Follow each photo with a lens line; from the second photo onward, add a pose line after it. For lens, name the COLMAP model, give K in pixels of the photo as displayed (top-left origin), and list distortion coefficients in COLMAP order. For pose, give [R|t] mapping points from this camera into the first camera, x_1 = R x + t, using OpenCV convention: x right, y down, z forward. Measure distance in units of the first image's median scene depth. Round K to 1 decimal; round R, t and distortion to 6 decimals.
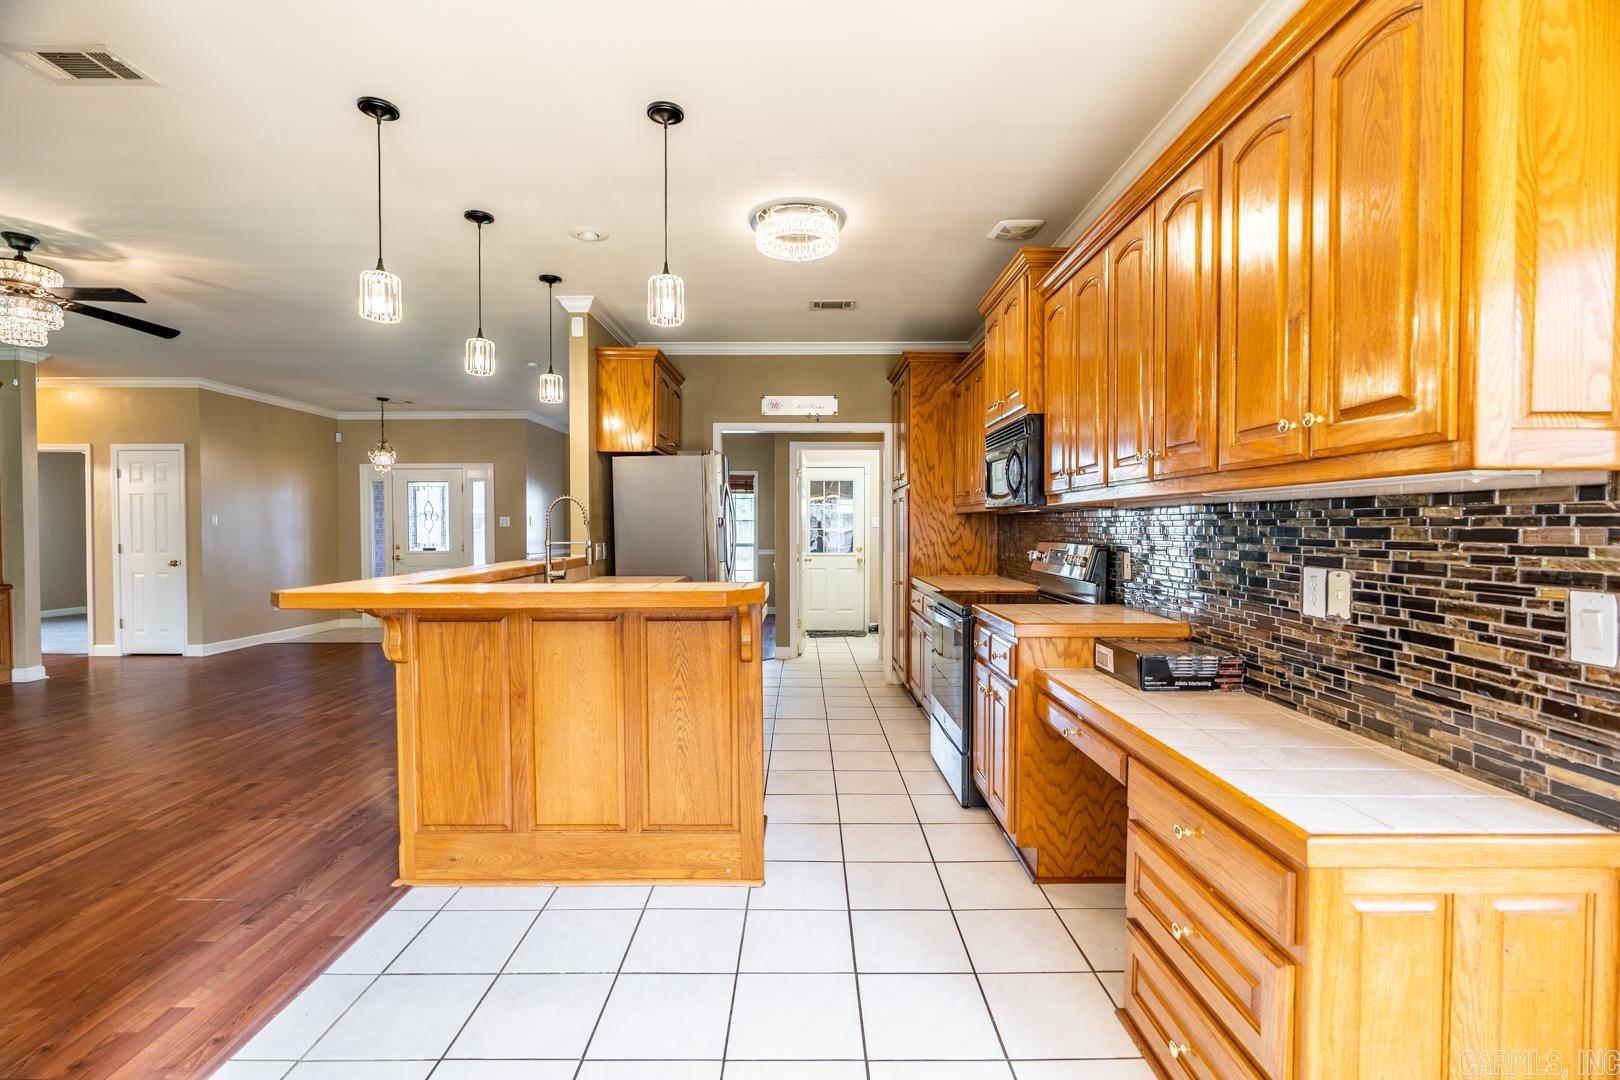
lens RADIAL K [[734.3, 0, 808.7], [0, 734.3, 542.0], [0, 0, 1]] dist [-0.006463, 0.000486]
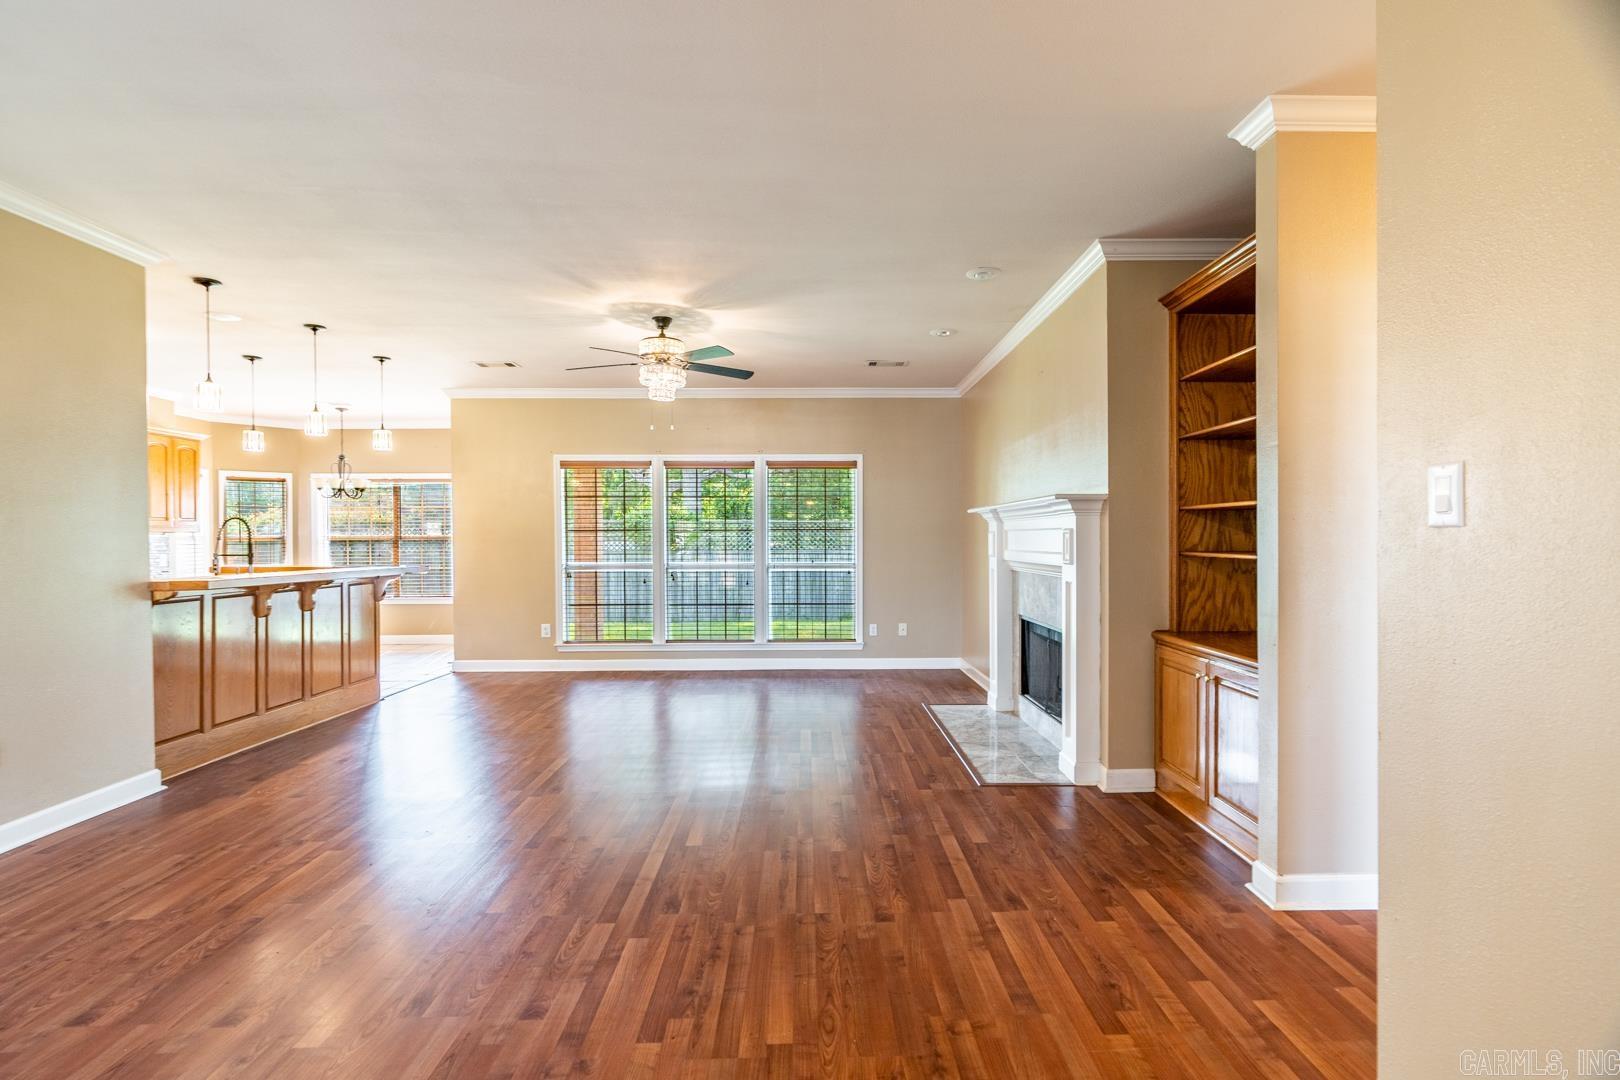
lens RADIAL K [[767.1, 0, 834.6], [0, 767.1, 556.9], [0, 0, 1]] dist [0.000122, 0.000709]
pose [[-0.999681, 0.007720, -0.024037, -0.950108], [0.006619, 0.998939, 0.045583, -0.034626], [0.024364, 0.045409, -0.998671, 1.691509]]
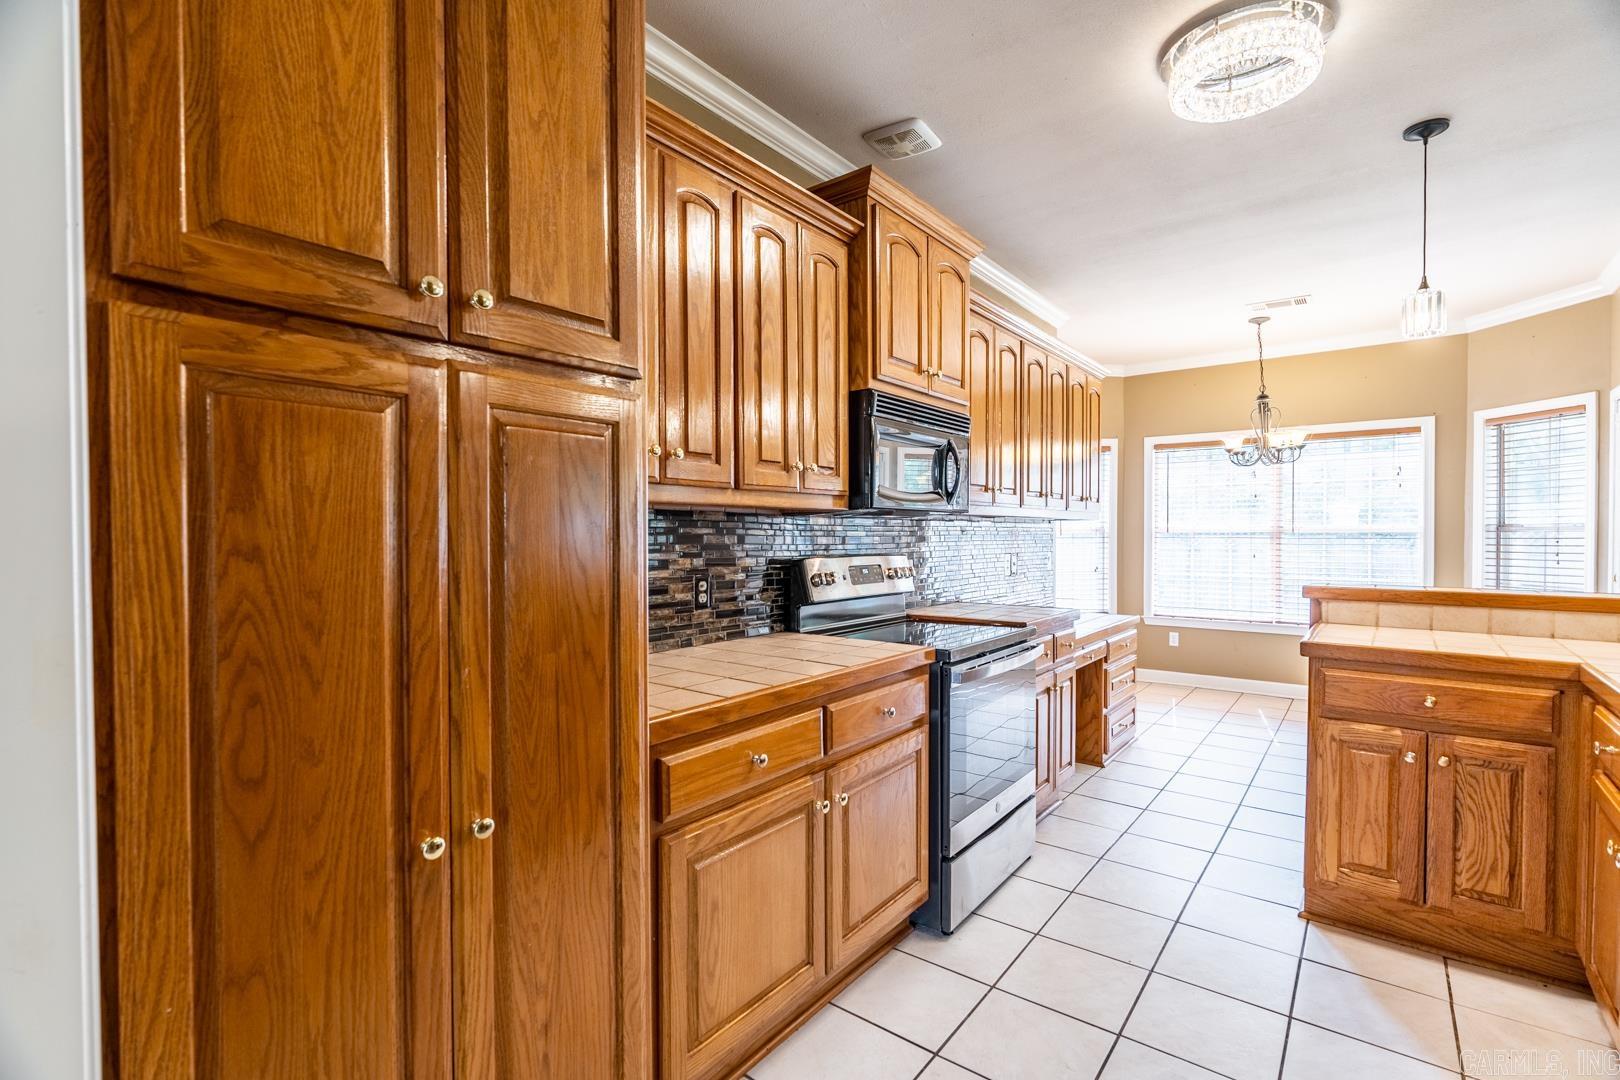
lens RADIAL K [[750.8, 0, 810.0], [0, 750.8, 540.0], [0, 0, 1]] dist [-0.003319, 0.000050]
pose [[-0.787436, -0.004664, 0.616378, -0.085766], [0.015474, 0.999507, 0.027332, -0.028406], [-0.616202, 0.031061, -0.786976, 1.185850]]
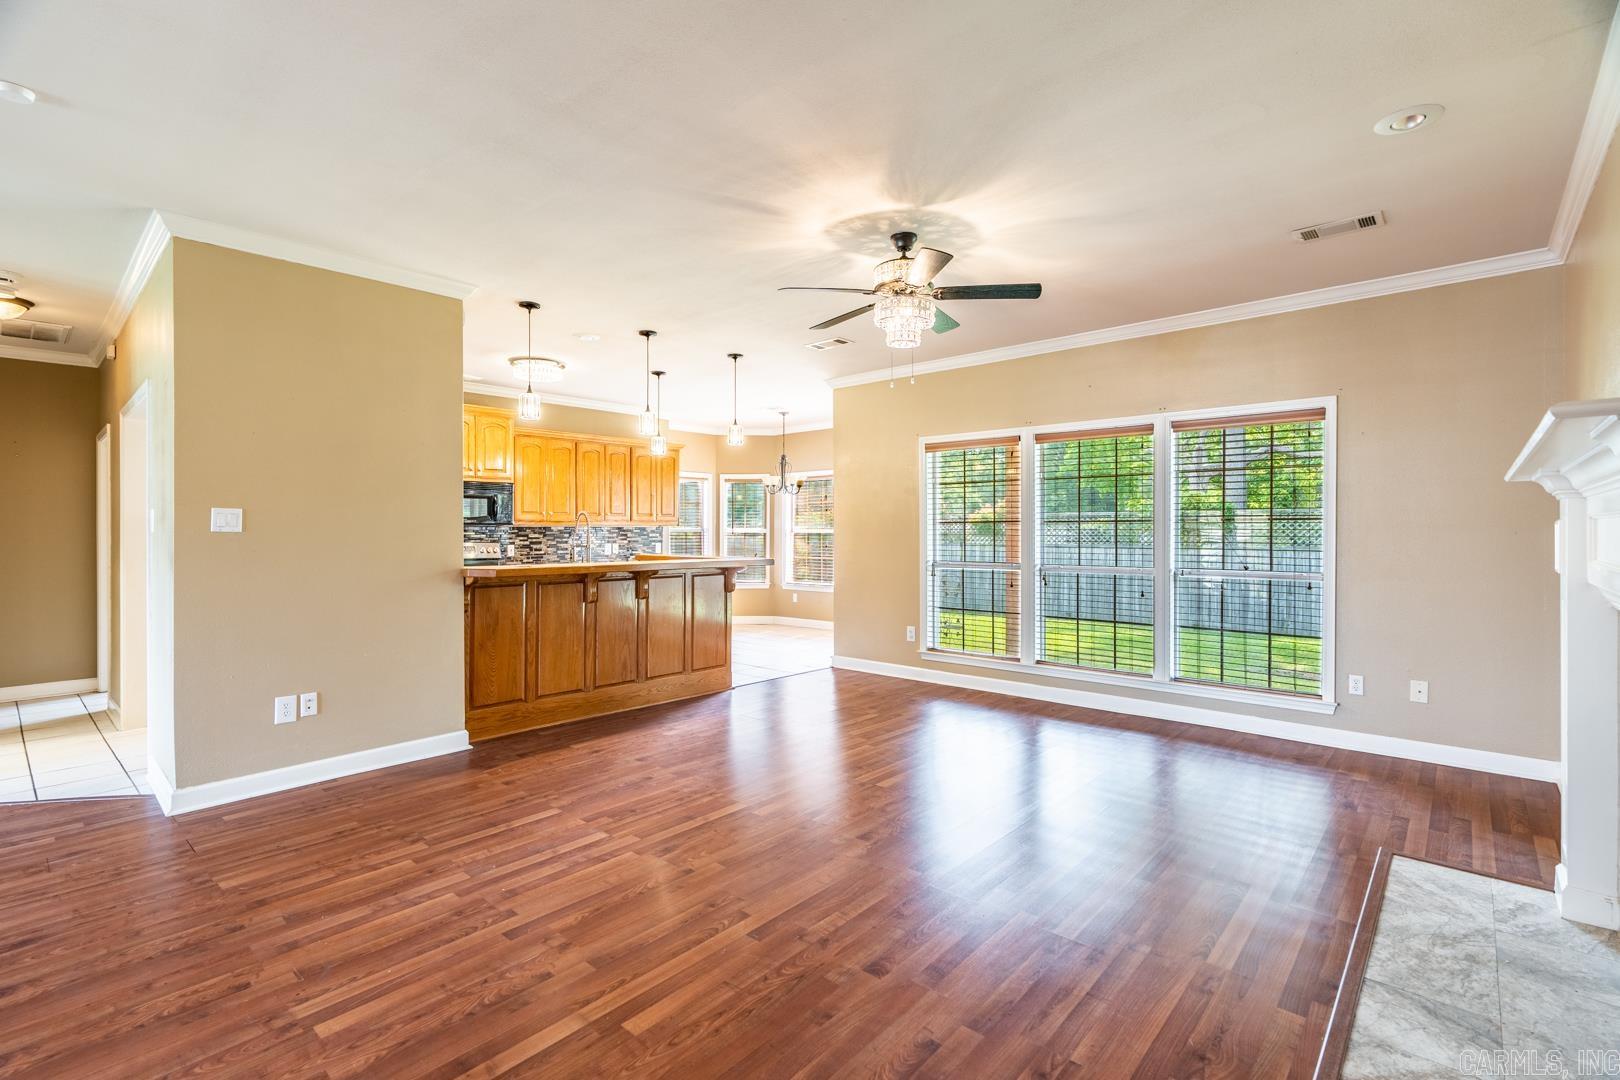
lens RADIAL K [[750.8, 0, 810.0], [0, 750.8, 540.0], [0, 0, 1]] dist [-0.003319, 0.000050]
pose [[-0.743311, -0.003082, 0.668939, -1.165428], [0.017767, 0.999546, 0.024348, -0.026752], [-0.668710, 0.029983, -0.742918, 1.293674]]
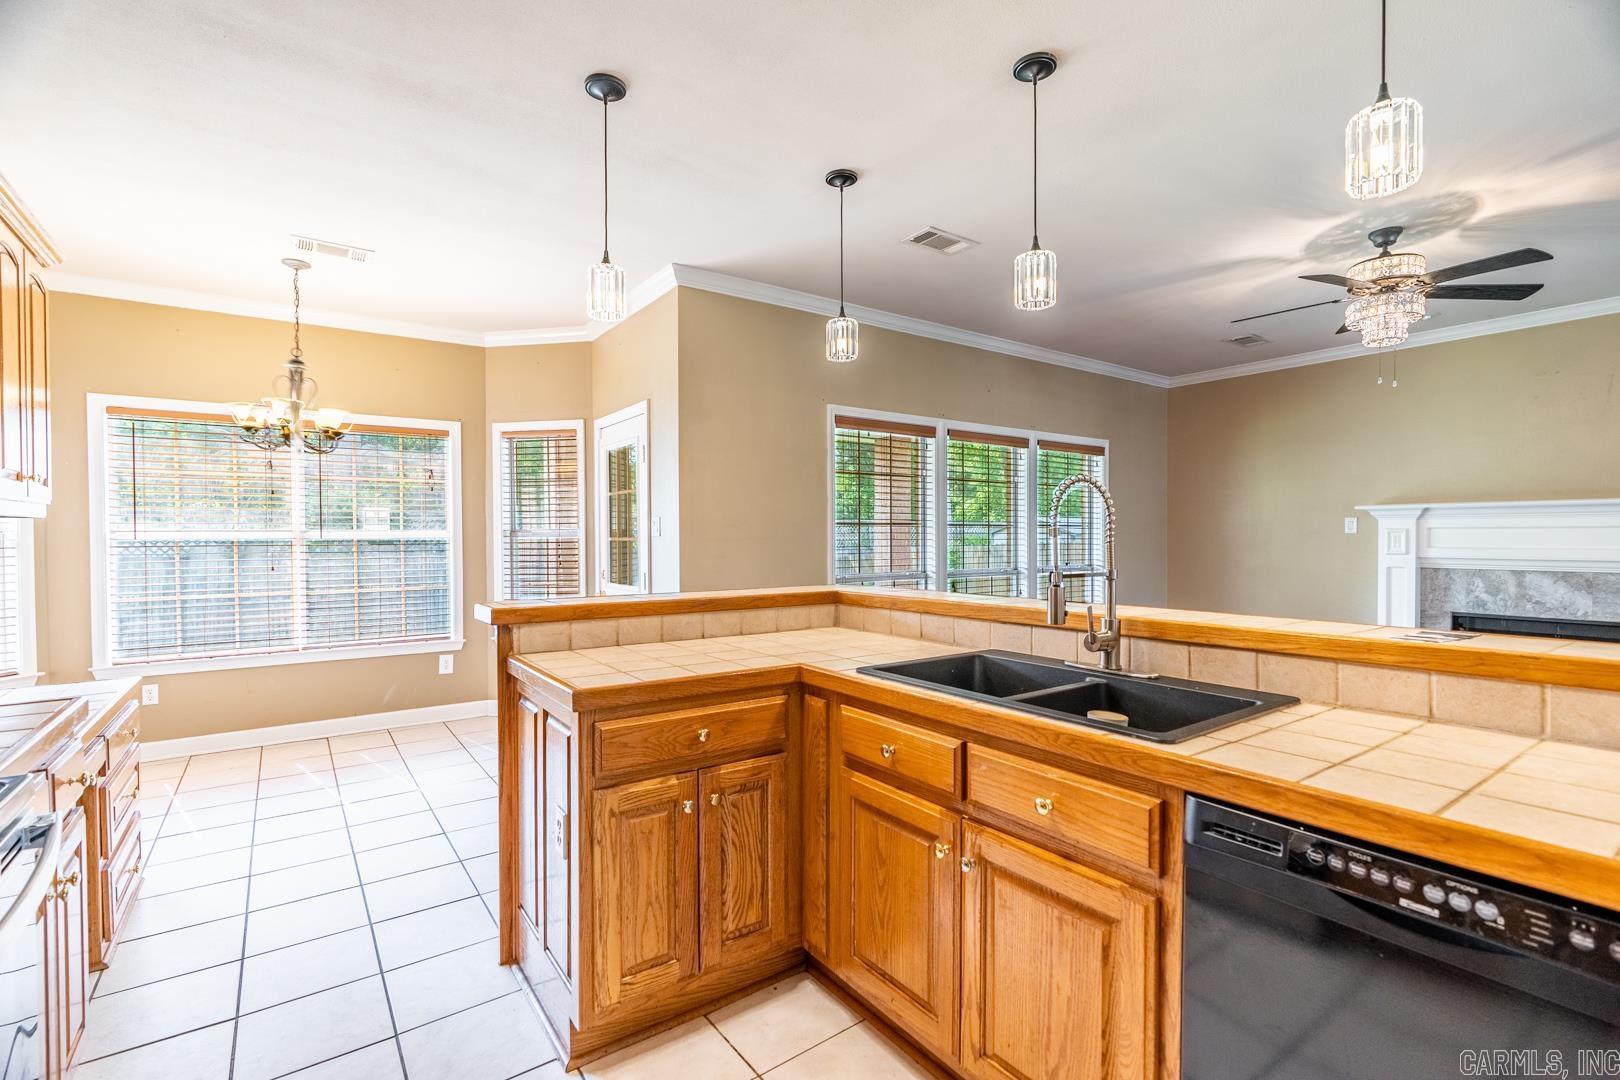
lens RADIAL K [[733.7, 0, 807.5], [0, 733.7, 544.3], [0, 0, 1]] dist [-0.009118, 0.000054]
pose [[-0.816813, 0.012817, -0.576761, 0.066062], [-0.006807, 0.999469, 0.031850, -0.024077], [0.576863, 0.029941, -0.816292, 0.948937]]
